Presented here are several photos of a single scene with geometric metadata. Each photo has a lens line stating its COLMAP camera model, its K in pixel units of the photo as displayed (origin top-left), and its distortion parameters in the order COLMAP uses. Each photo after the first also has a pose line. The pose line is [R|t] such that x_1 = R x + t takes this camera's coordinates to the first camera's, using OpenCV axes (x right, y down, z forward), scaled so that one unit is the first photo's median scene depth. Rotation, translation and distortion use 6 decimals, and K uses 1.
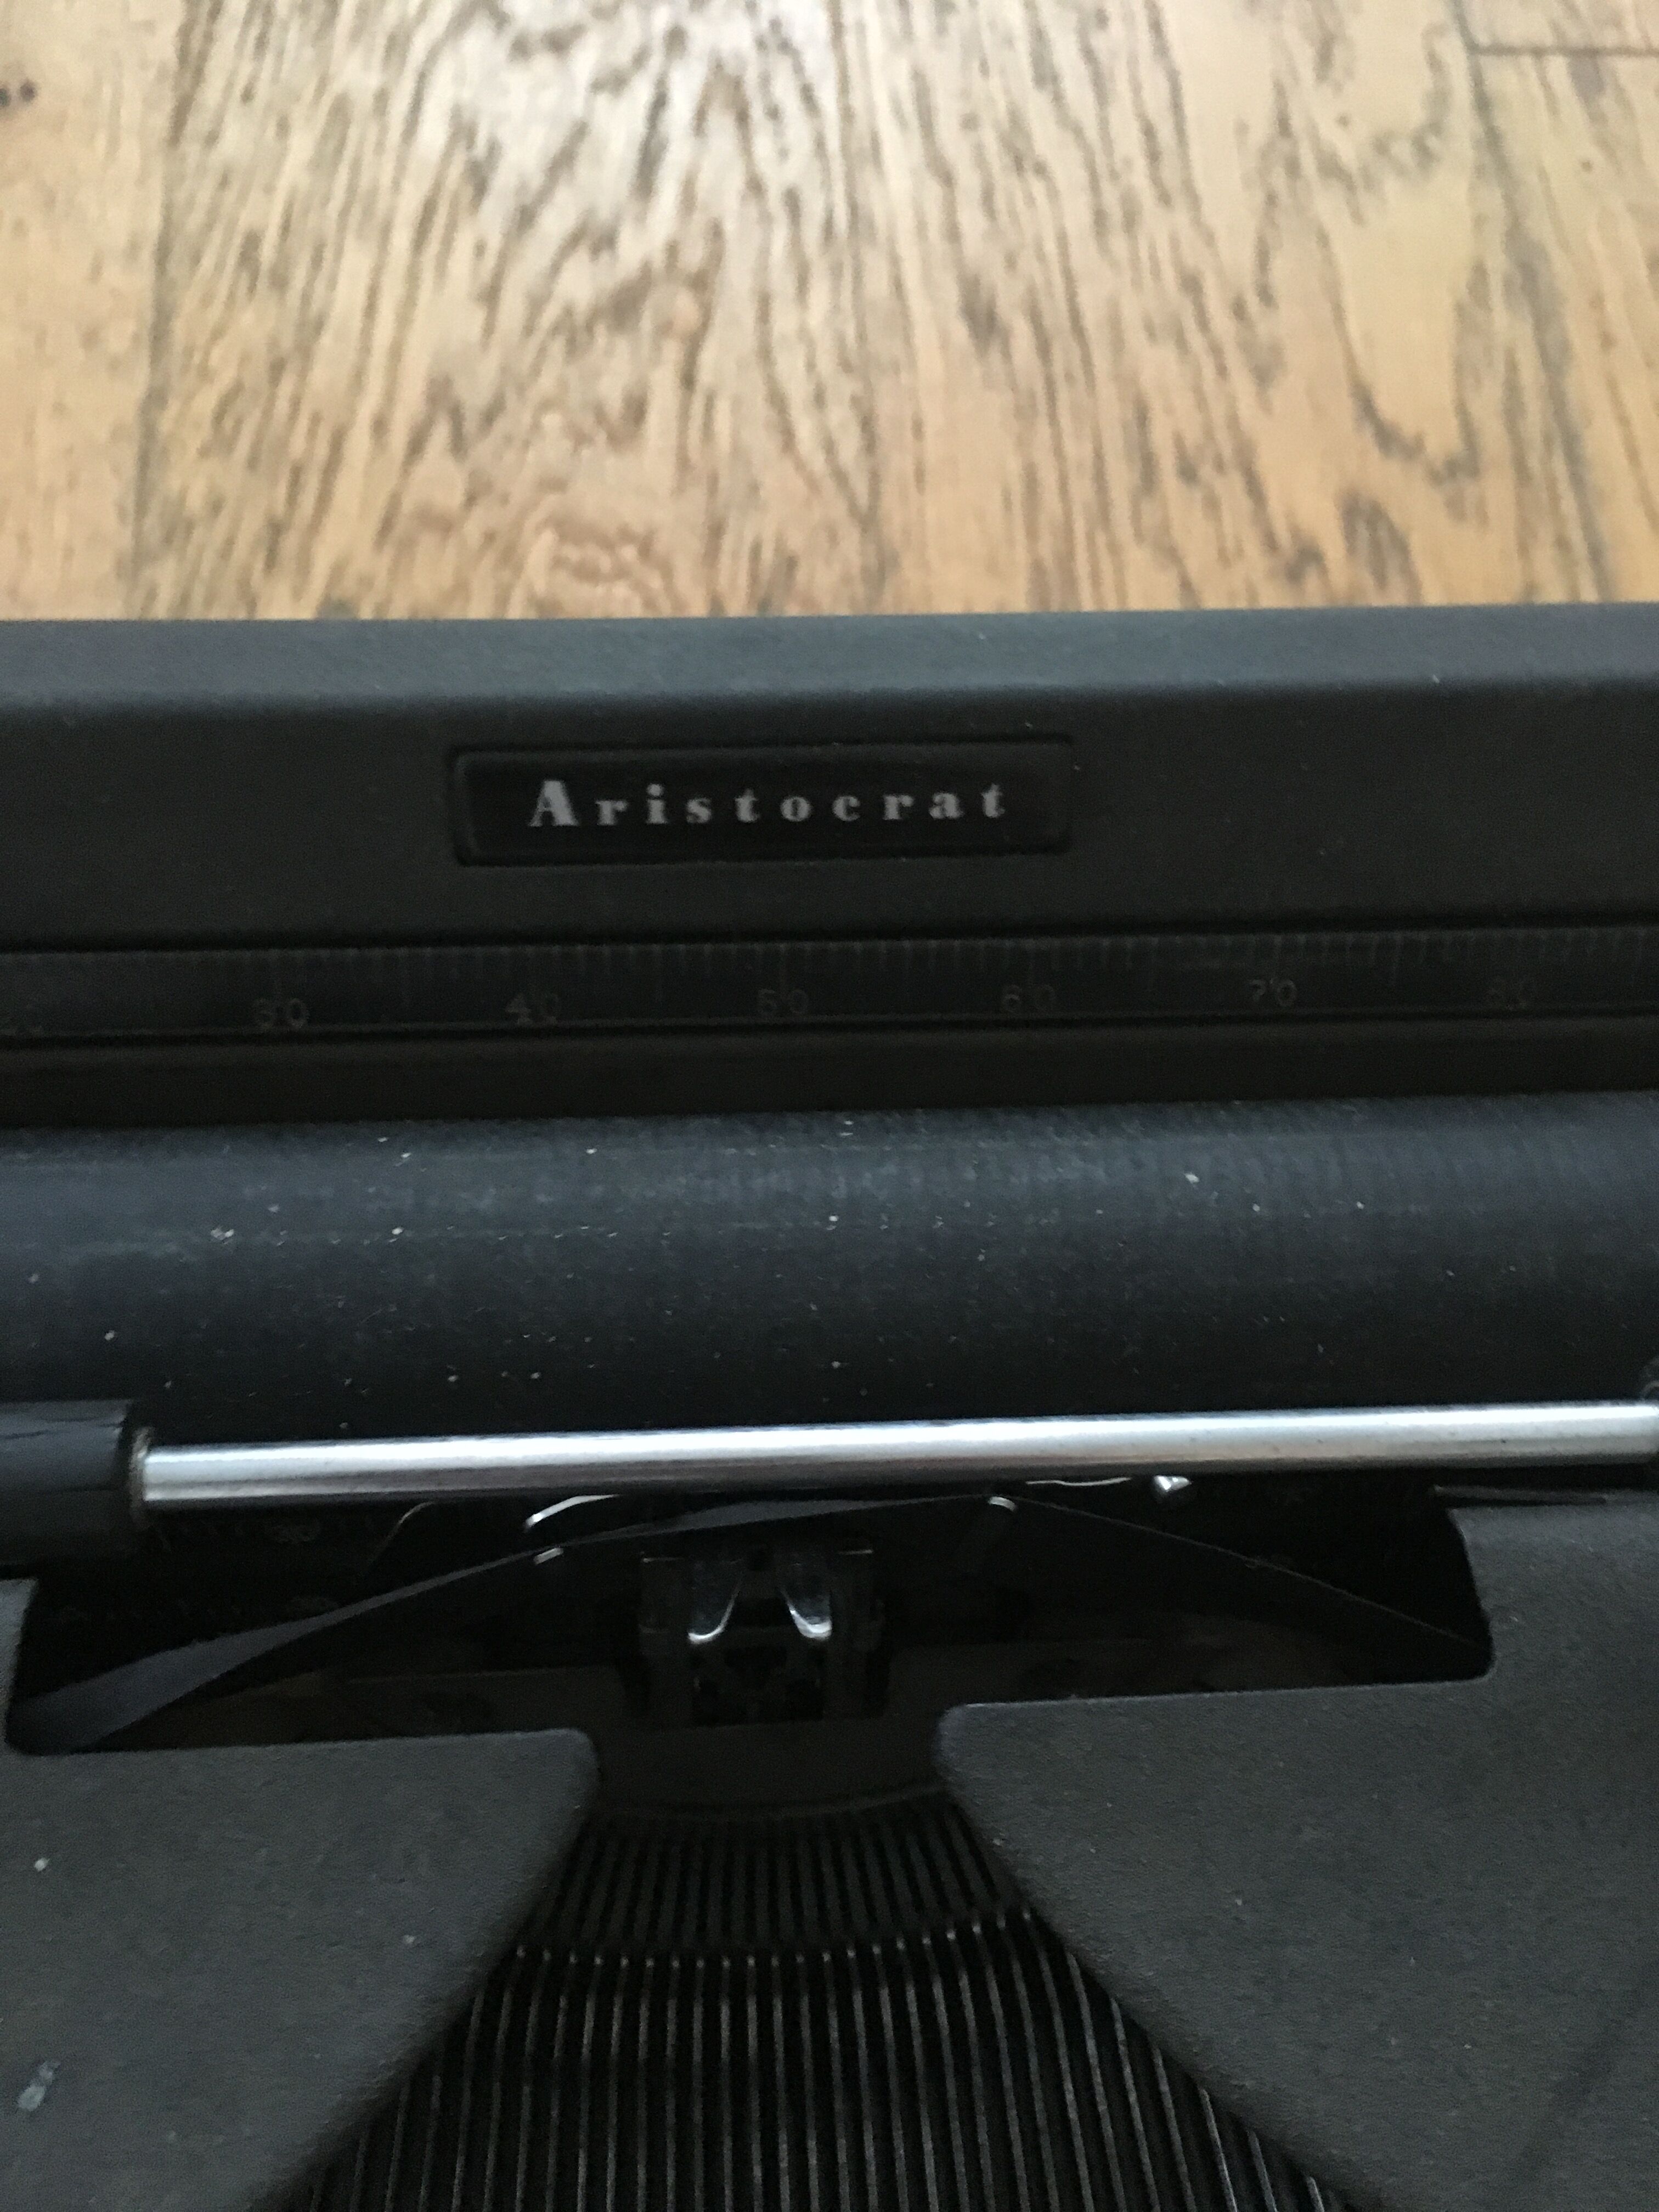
lens RADIAL K [[1931.1, 0, 834.8], [0, 1931.1, 1096.3], [0, 0, 1]] dist [0.059390, -0.105336]
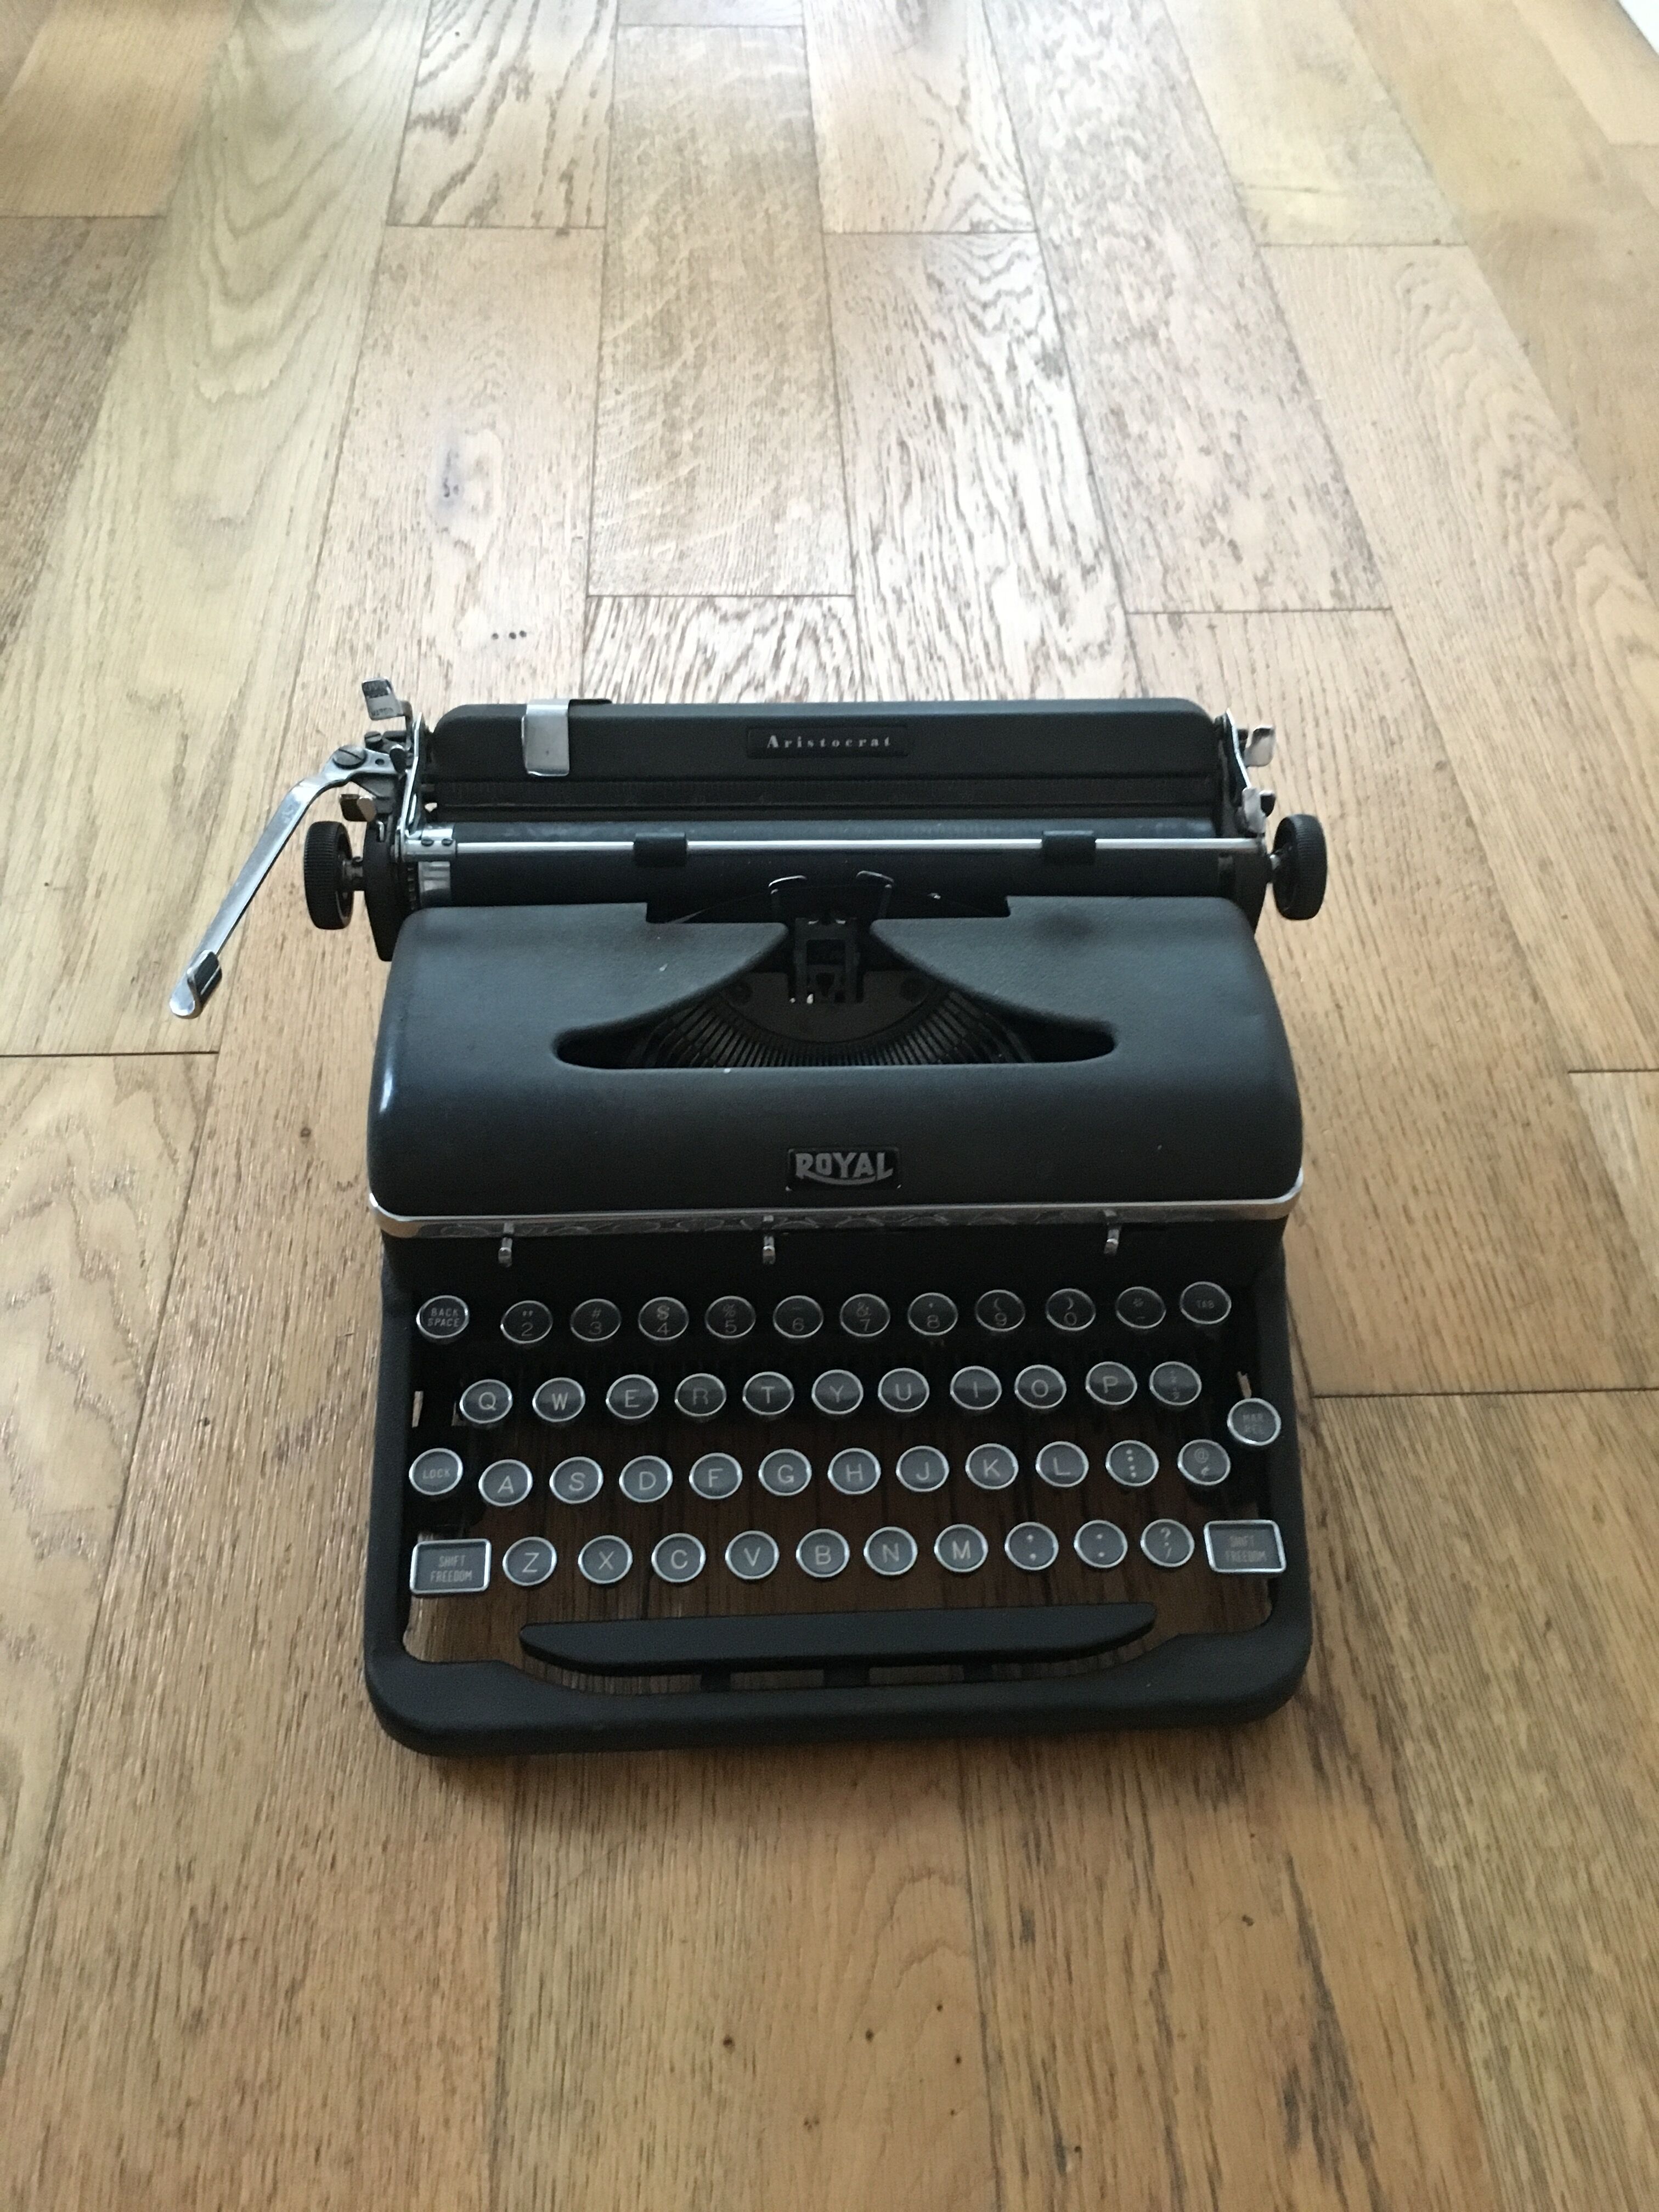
lens RADIAL K [[1917.1, 0, 839.5], [0, 1917.1, 1107.4], [0, 0, 1]] dist [0.073081, -0.108732]
pose [[0.999658, -0.010491, -0.023960, 0.033787], [0.002738, 0.952978, -0.303026, 0.808072], [0.026013, 0.302857, 0.952681, -1.150705]]
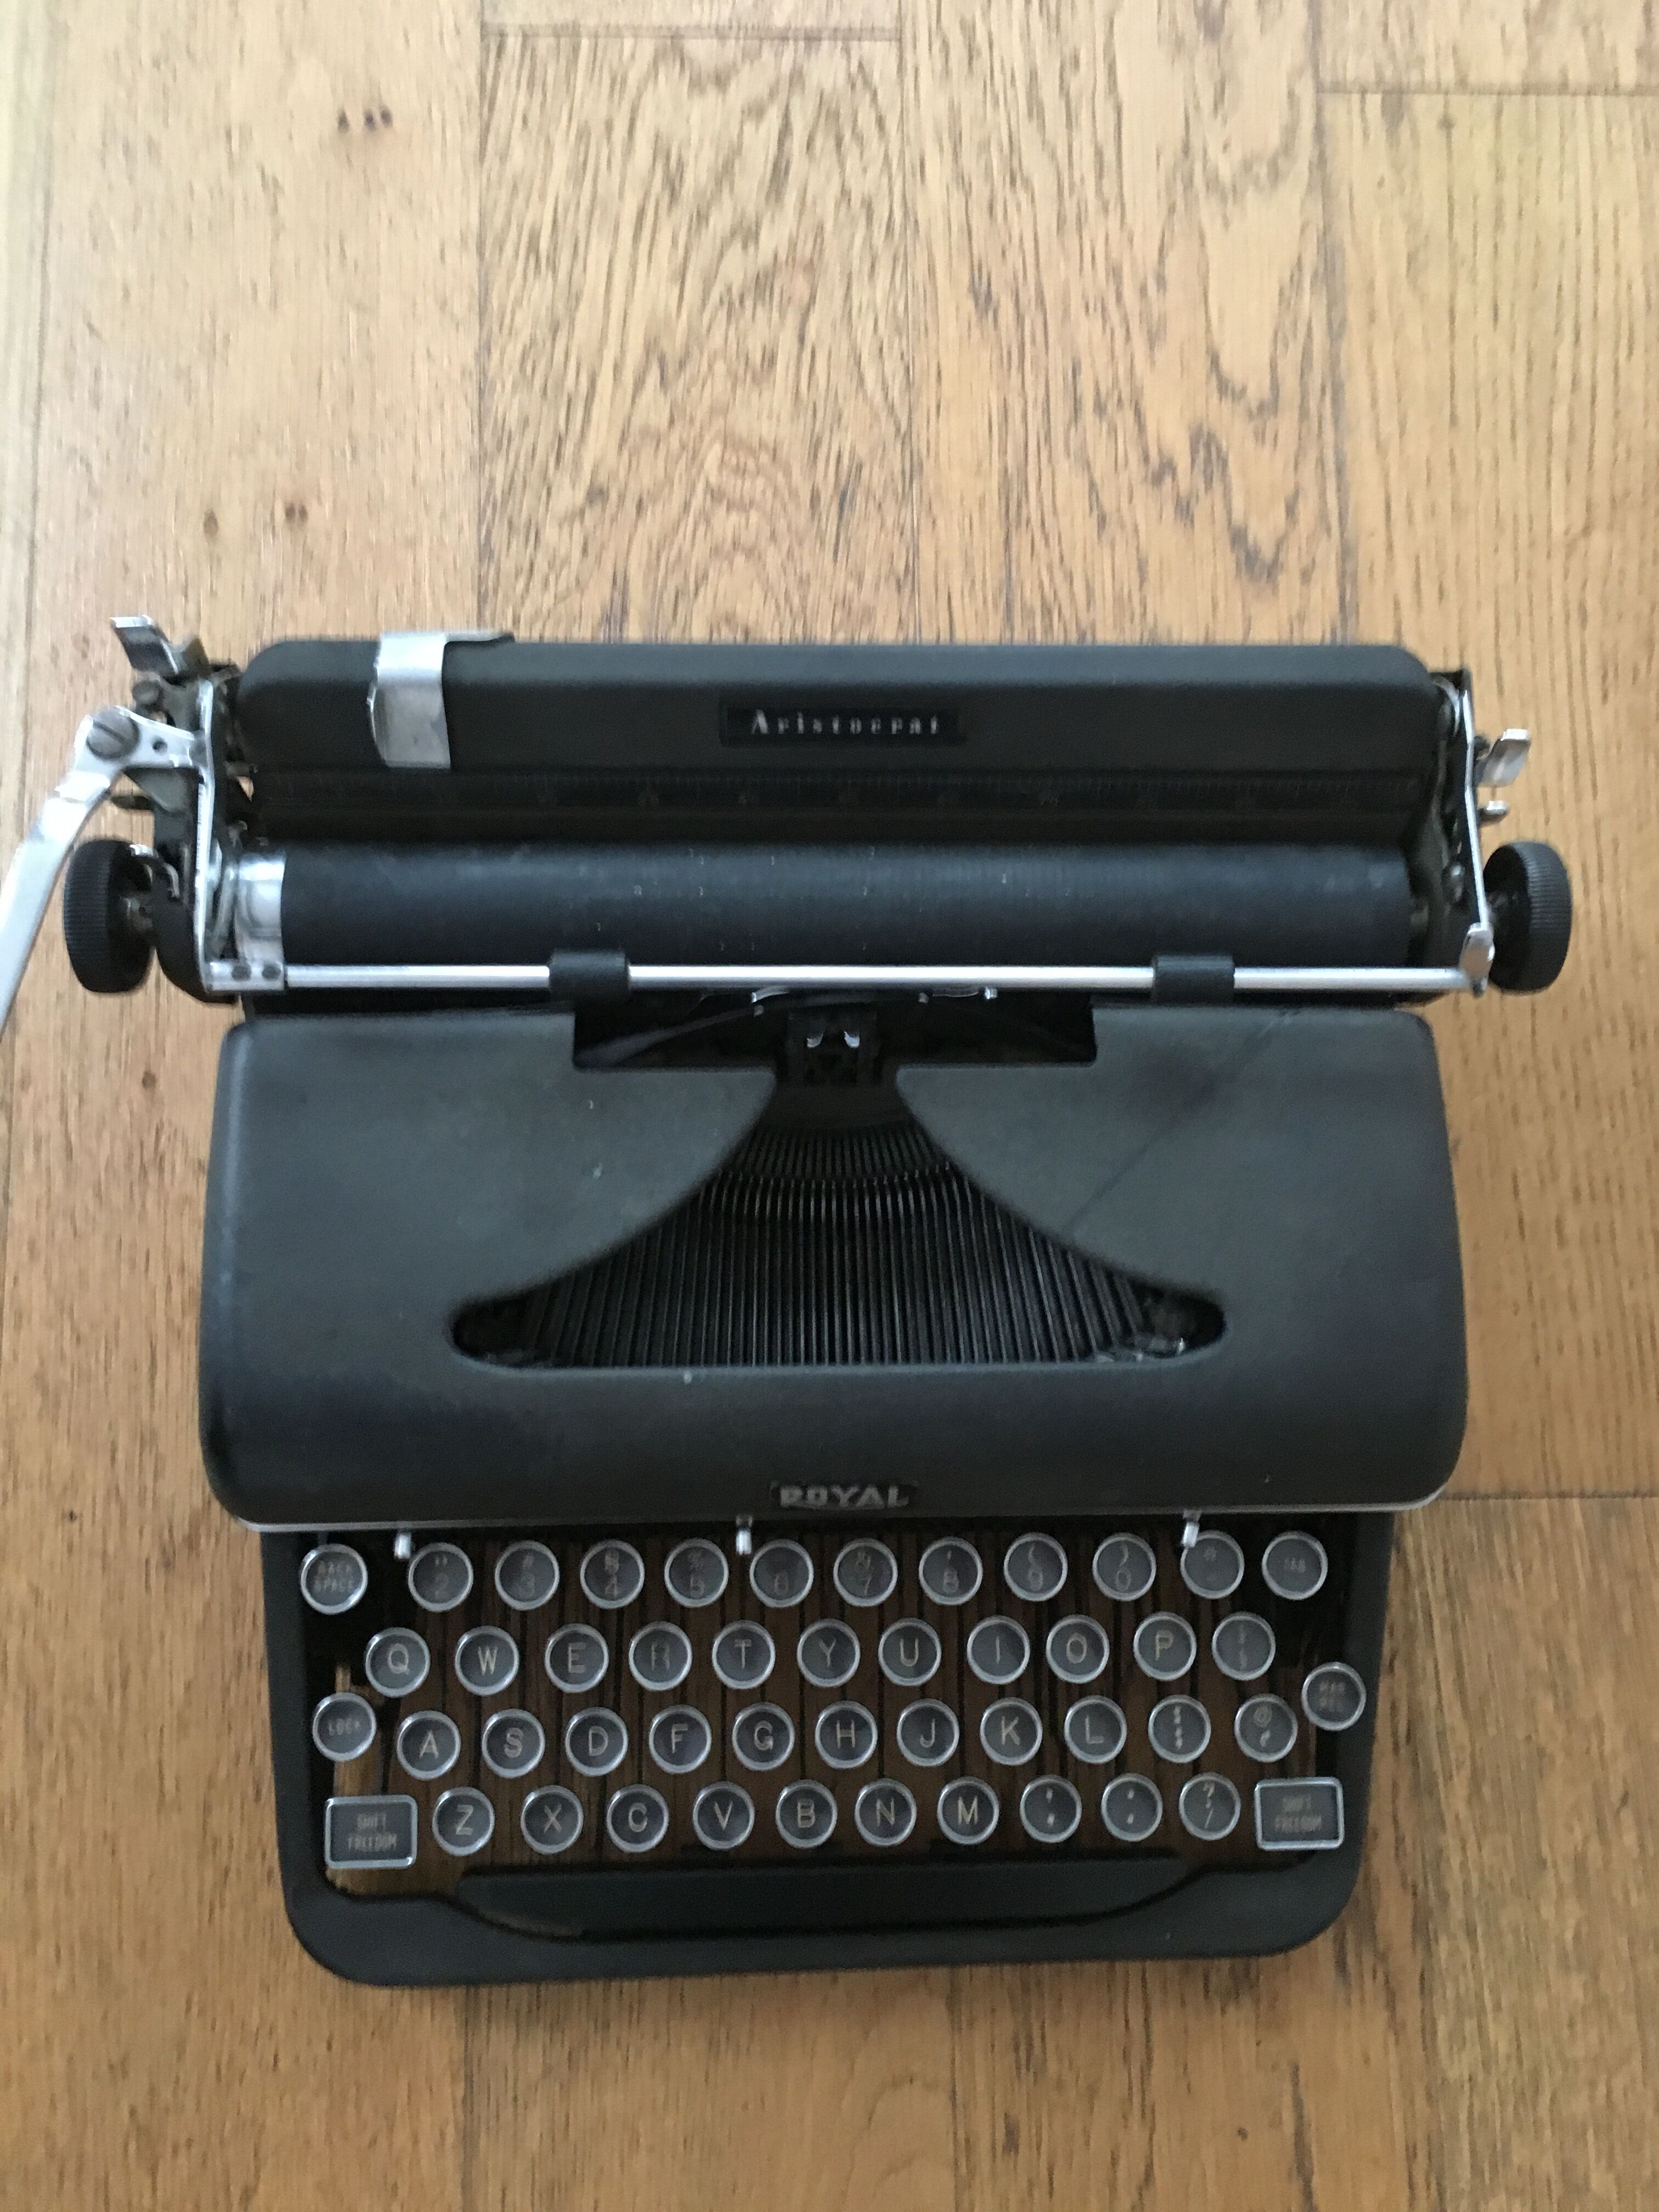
lens RADIAL K [[1917.1, 0, 839.5], [0, 1917.1, 1107.4], [0, 0, 1]] dist [0.073081, -0.108732]
pose [[0.999206, 0.034400, -0.020114, 0.012297], [-0.028644, 0.970941, 0.237599, -0.124436], [0.027703, -0.236834, 0.971155, -0.737329]]
